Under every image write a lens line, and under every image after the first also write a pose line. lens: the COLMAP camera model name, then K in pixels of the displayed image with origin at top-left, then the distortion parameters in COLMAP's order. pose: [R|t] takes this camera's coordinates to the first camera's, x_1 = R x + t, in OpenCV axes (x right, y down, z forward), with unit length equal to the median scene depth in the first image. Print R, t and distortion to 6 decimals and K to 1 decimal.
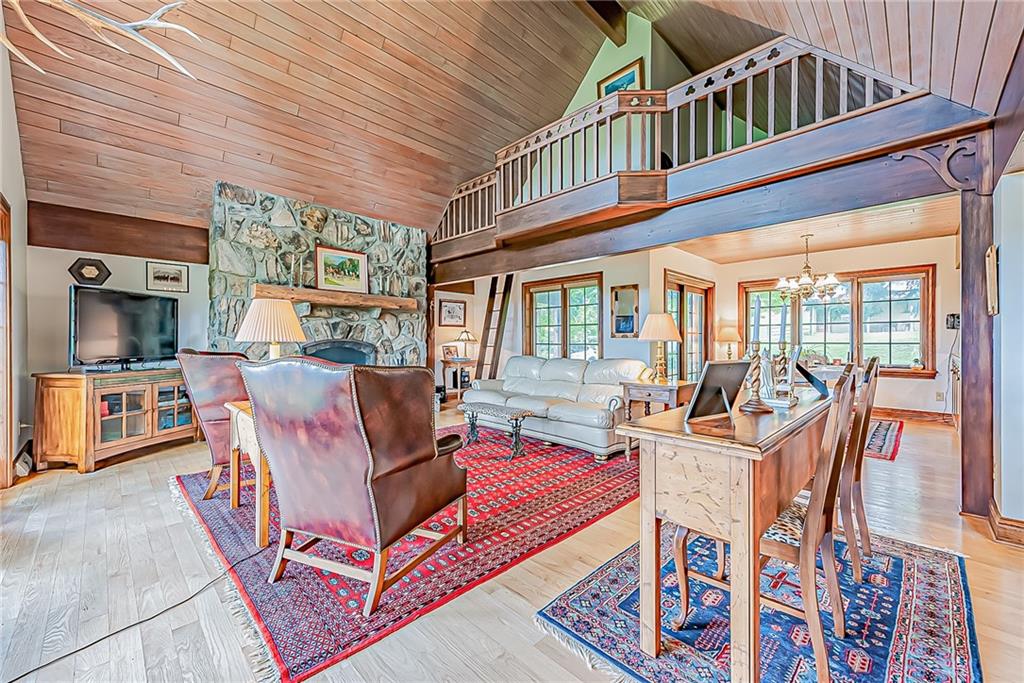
lens RADIAL K [[406.5, 0, 518.6], [0, 406.5, 343.5], [0, 0, 1]] dist [0.012871, -0.001638]
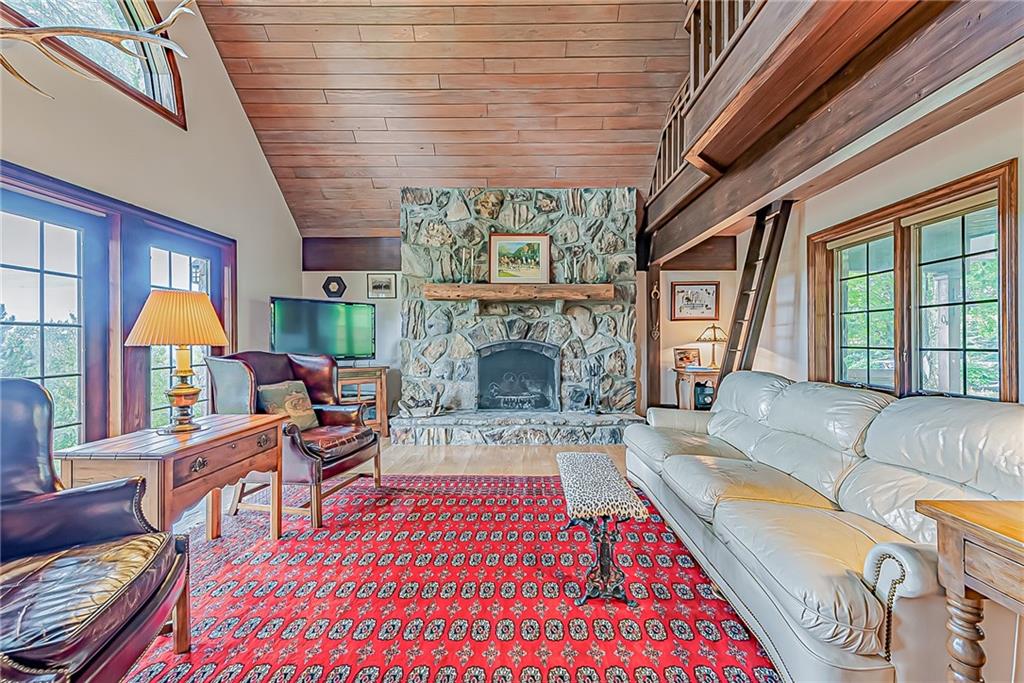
lens RADIAL K [[406.5, 0, 513.4], [0, 406.5, 342.9], [0, 0, 1]] dist [0.012871, -0.001638]
pose [[0.684480, 0.001465, -0.729030, 0.171245], [-0.002003, 0.999998, 0.000128, -0.004564], [0.729029, 0.001372, 0.684482, 0.406368]]
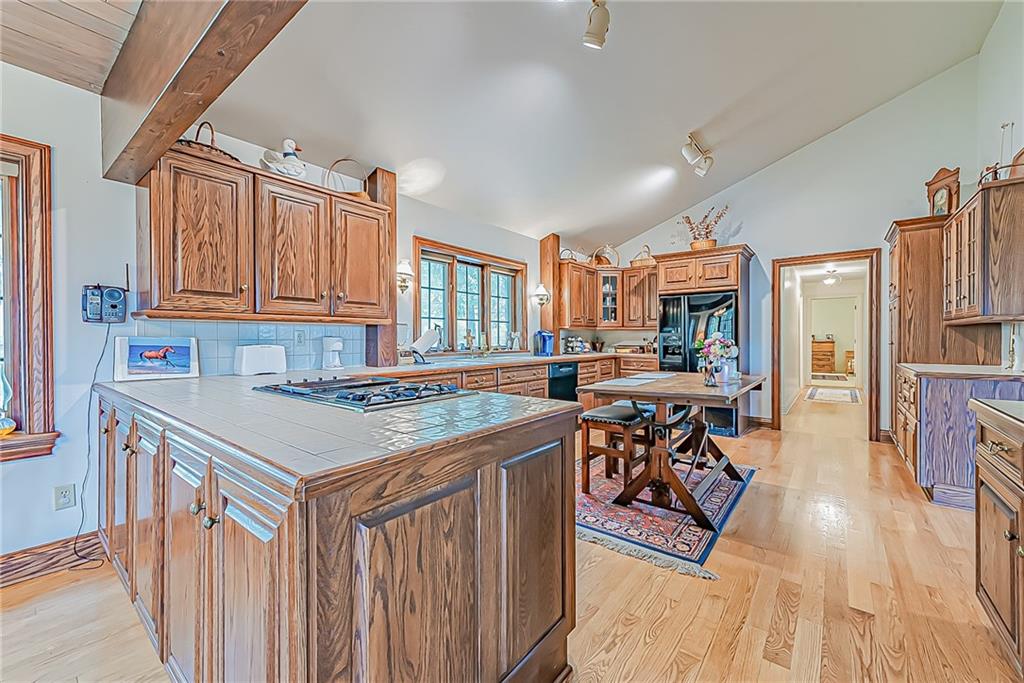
lens RADIAL K [[406.5, 0, 514.8], [0, 406.5, 340.0], [0, 0, 1]] dist [0.012871, -0.001638]
pose [[-0.108913, -0.004228, 0.994042, 0.587584], [0.004402, 0.999979, 0.004736, -0.017729], [-0.994042, 0.004891, -0.108892, 0.614668]]
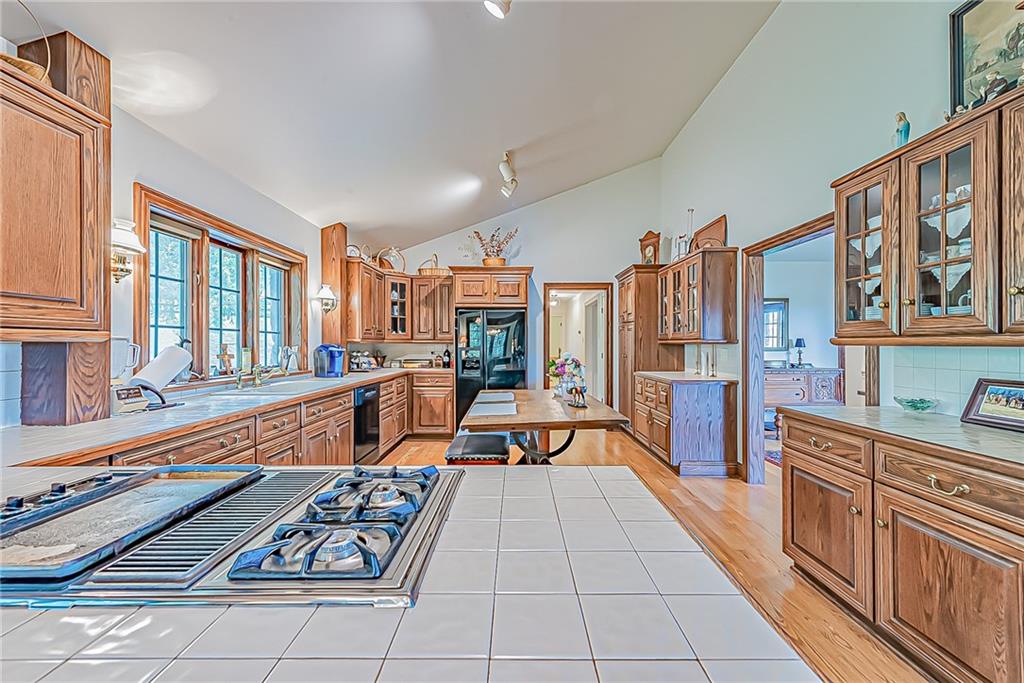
lens RADIAL K [[406.5, 0, 514.6], [0, 406.5, 341.9], [0, 0, 1]] dist [0.012871, -0.001638]
pose [[-0.706117, 0.003015, 0.708089, 0.737911], [0.000982, 0.999994, -0.003278, -0.034801], [-0.708094, -0.001619, -0.706116, 0.719522]]
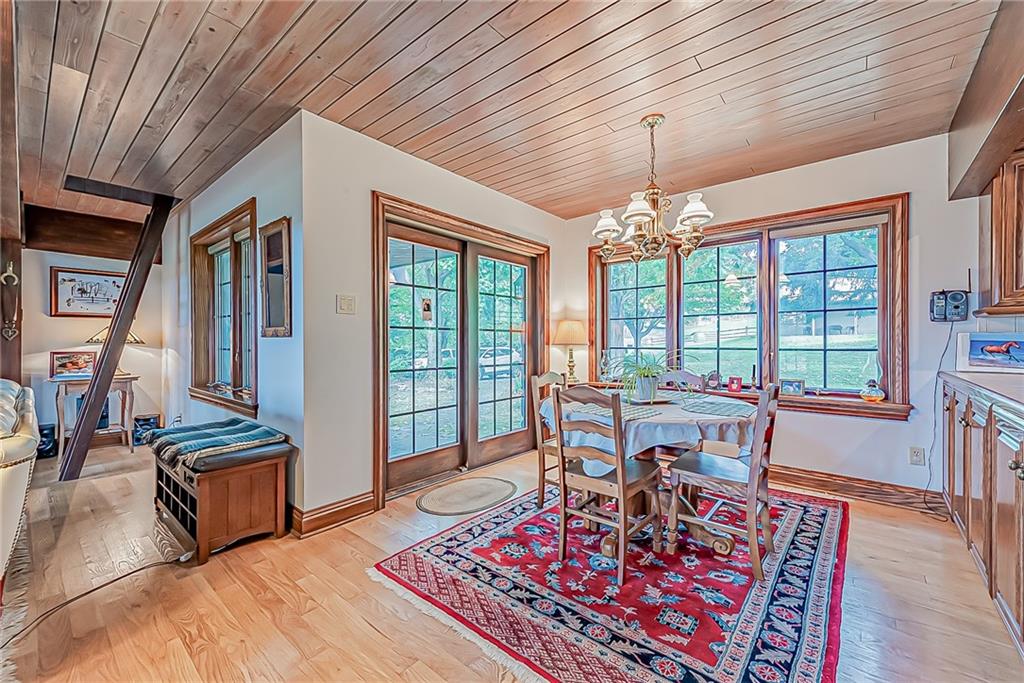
lens RADIAL K [[406.5, 0, 512.1], [0, 406.5, 343.1], [0, 0, 1]] dist [0.012871, -0.001638]
pose [[0.997858, 0.001880, 0.065396, 0.493166], [-0.001594, 0.999989, -0.004428, -0.006604], [-0.065404, 0.004314, 0.997850, 0.525633]]
